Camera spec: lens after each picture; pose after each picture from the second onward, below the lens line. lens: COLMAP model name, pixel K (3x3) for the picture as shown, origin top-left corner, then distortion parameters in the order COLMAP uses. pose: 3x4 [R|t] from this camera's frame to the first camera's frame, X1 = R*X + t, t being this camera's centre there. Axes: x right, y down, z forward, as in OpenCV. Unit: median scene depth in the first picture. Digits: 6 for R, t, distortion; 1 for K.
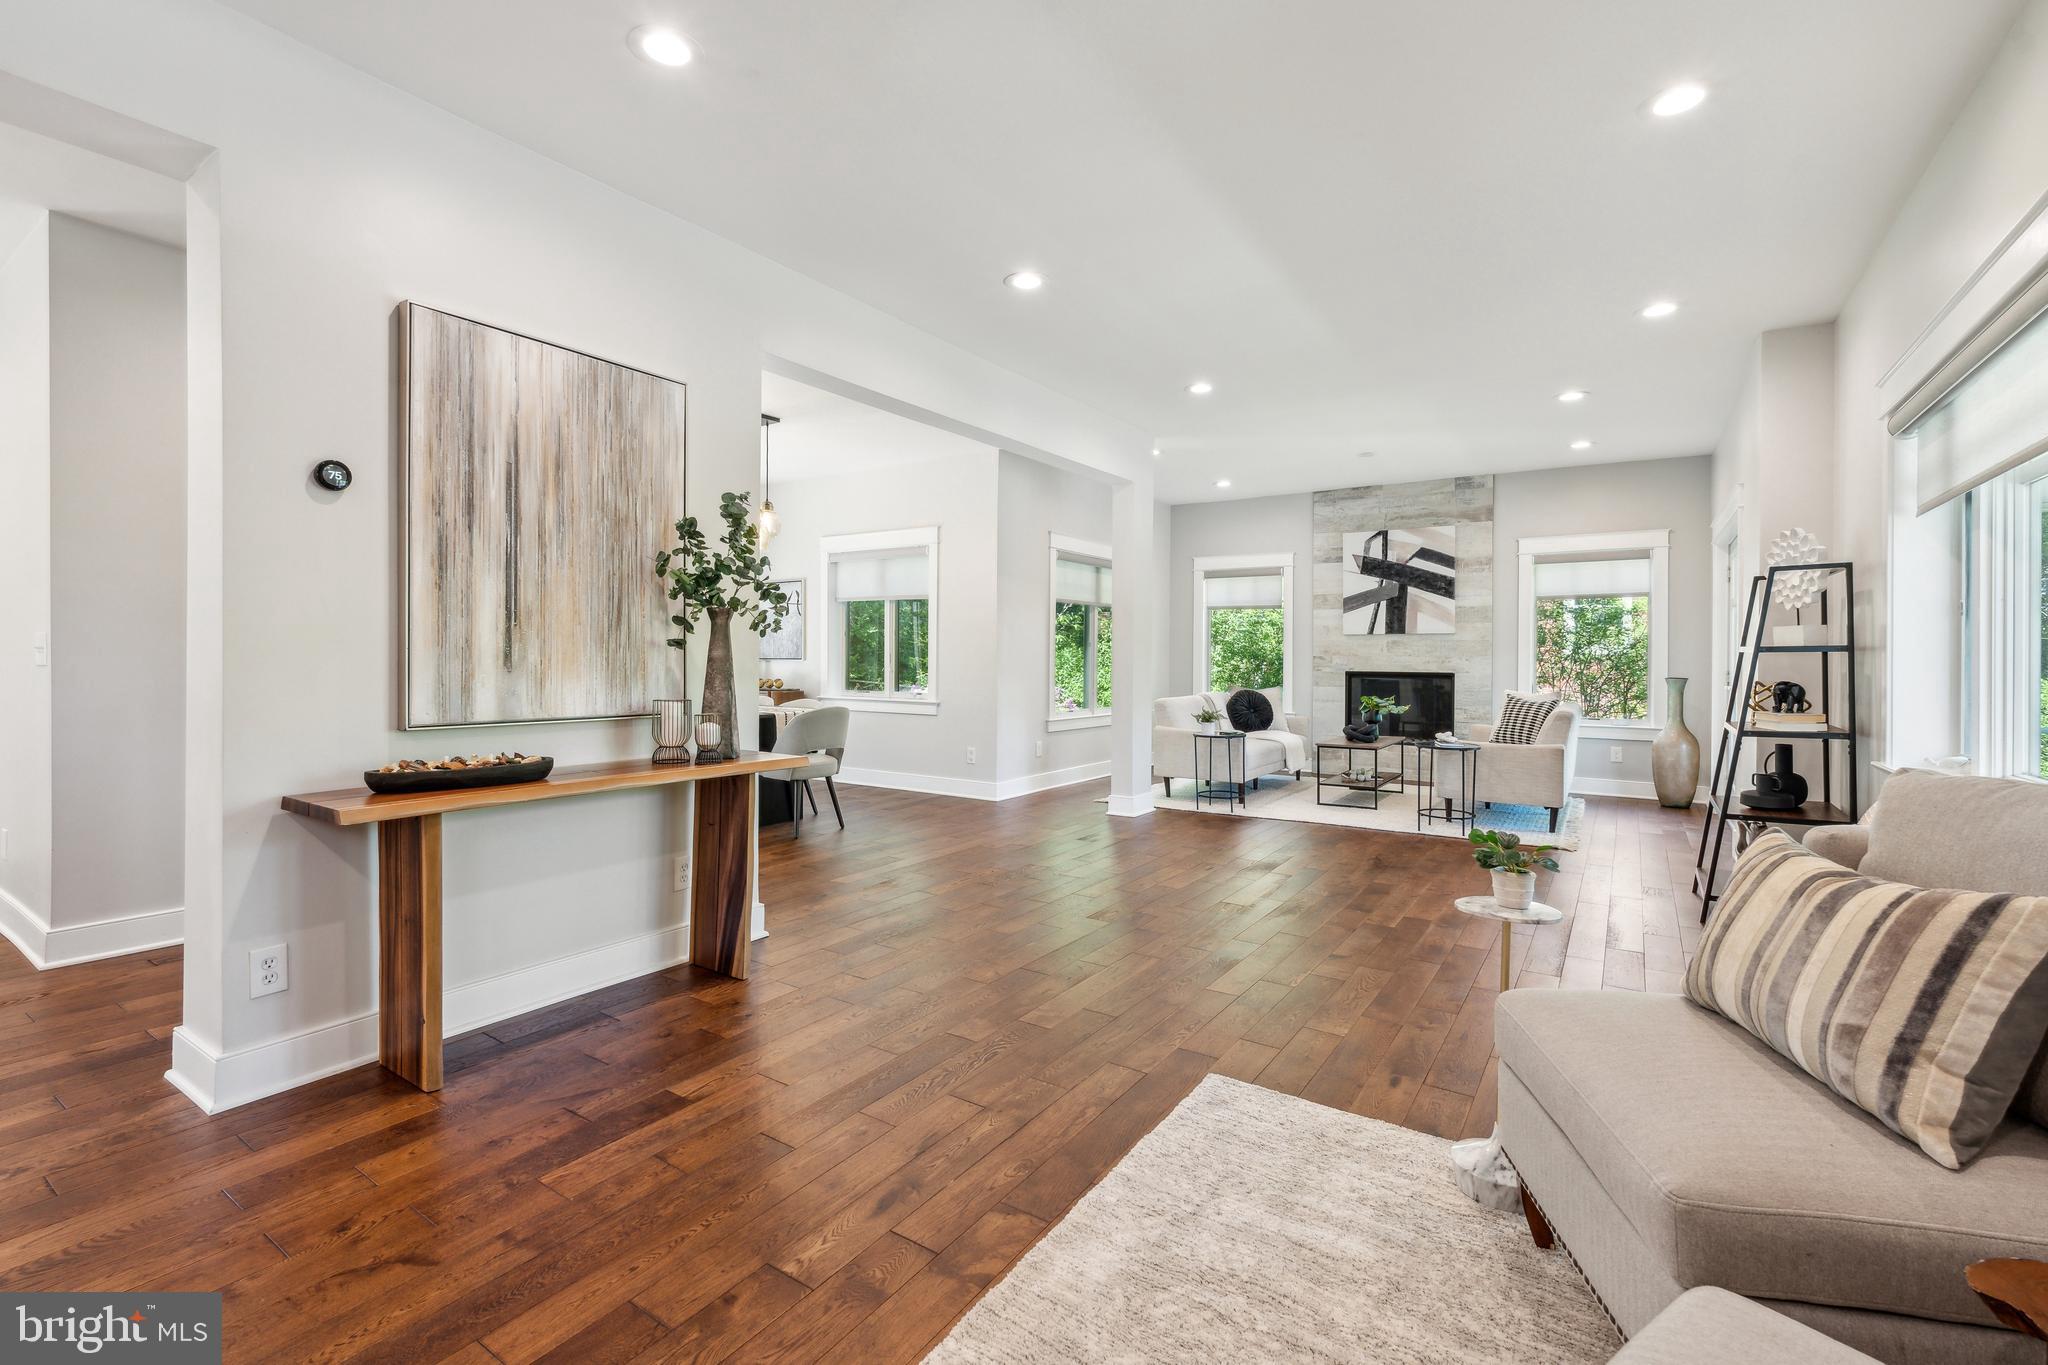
lens RADIAL K [[904.0, 0, 1006.7], [0, 904.0, 648.9], [0, 0, 1]] dist [0.000830, -0.000002]
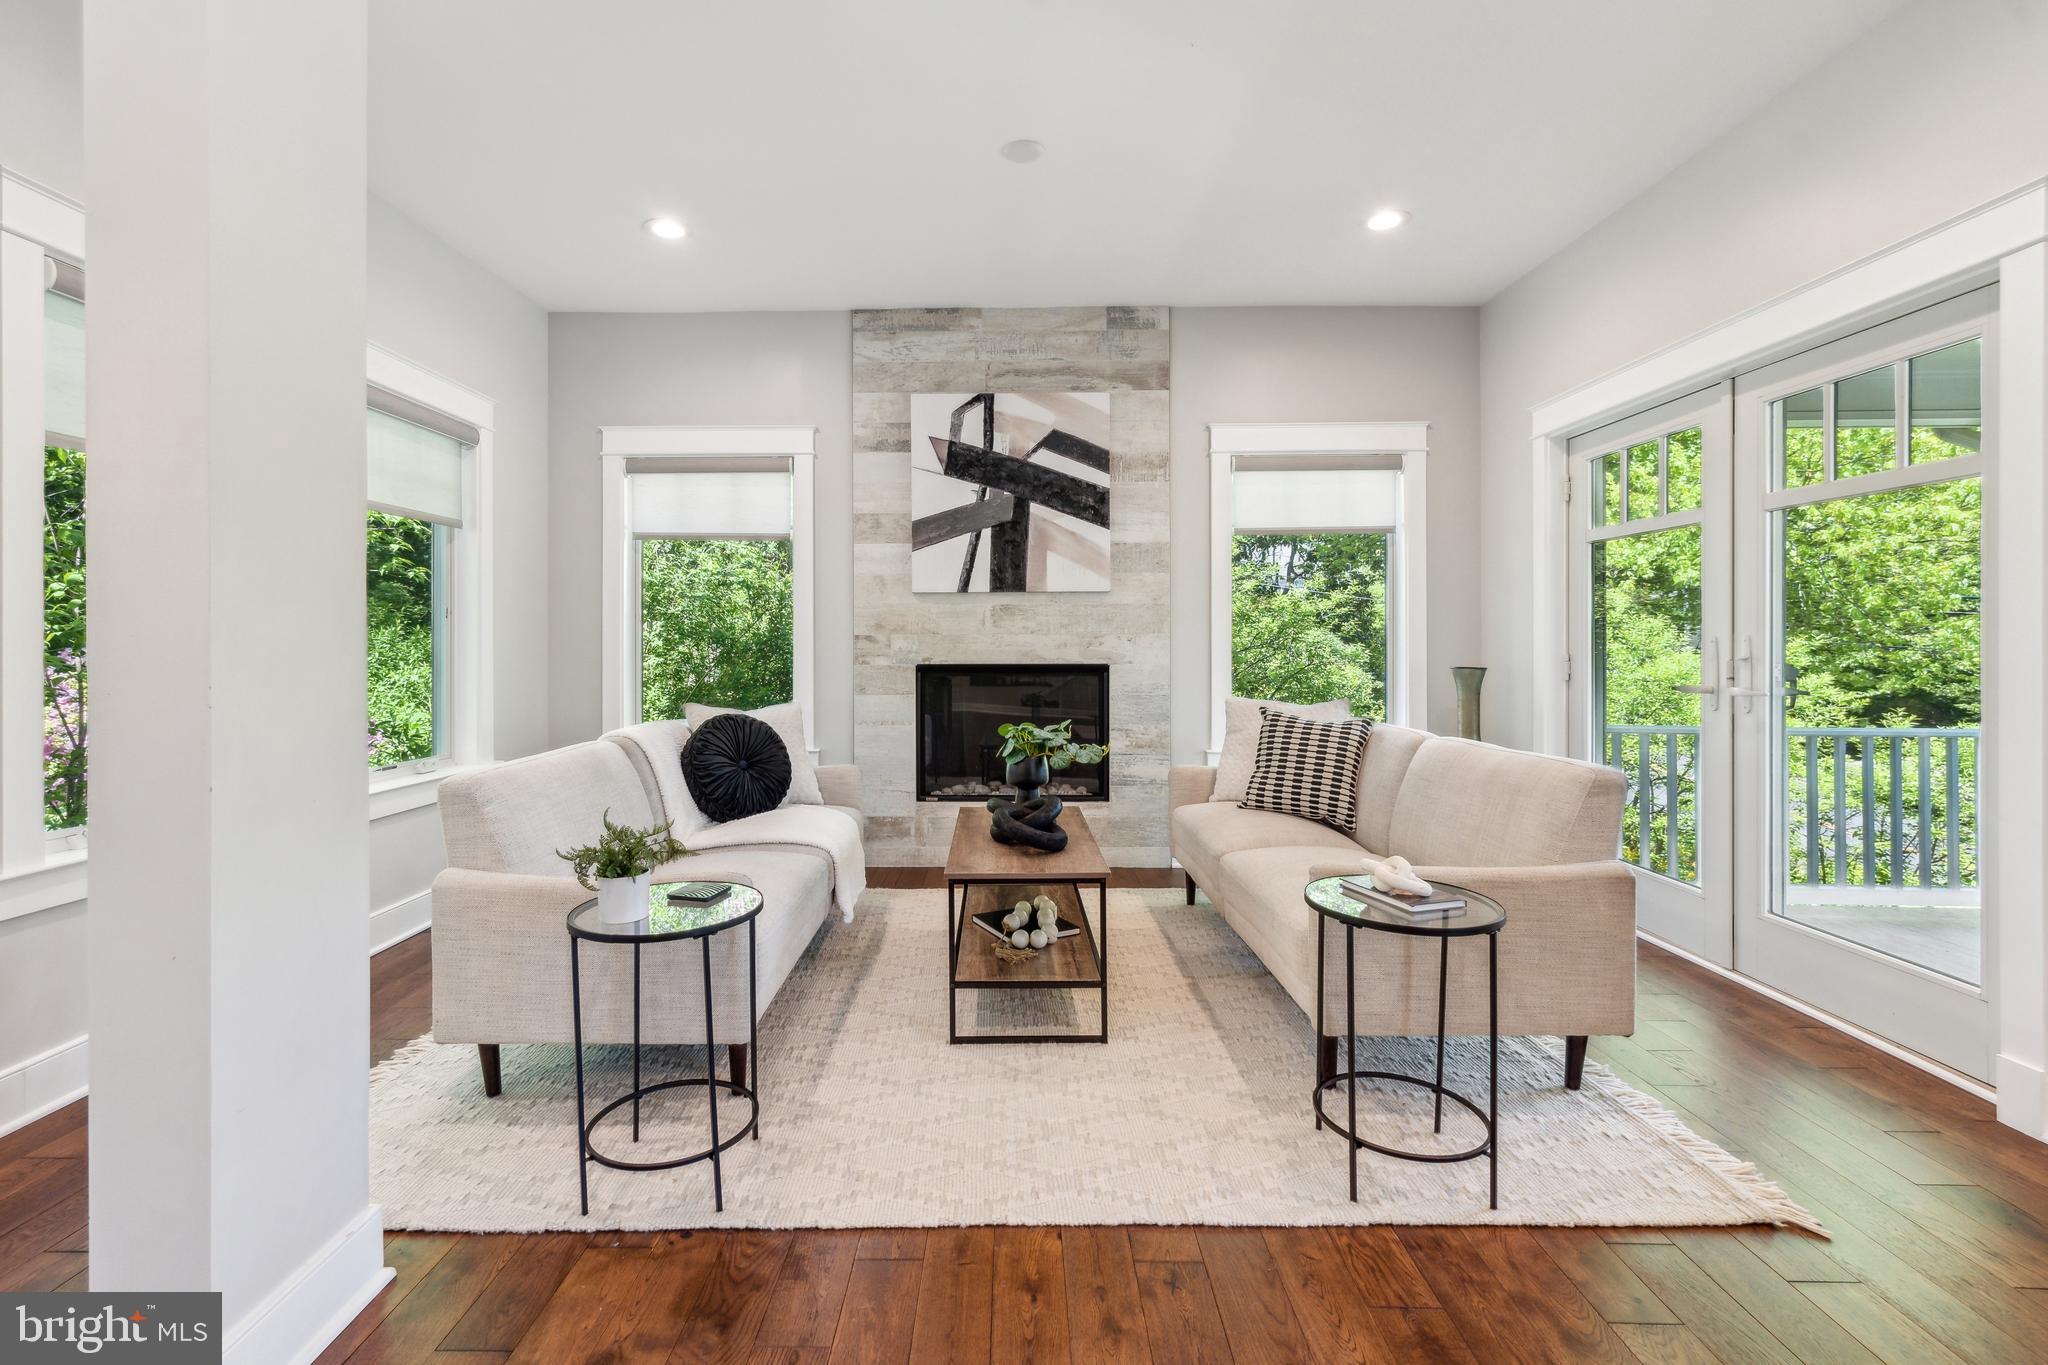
lens RADIAL K [[904.0, 0, 992.6], [0, 904.0, 637.5], [0, 0, 1]] dist [0.000830, -0.000002]
pose [[0.832906, -0.007336, 0.553366, 0.131287], [0.004651, 0.999970, 0.006256, 0.006531], [-0.553395, -0.002637, 0.832914, 0.566504]]
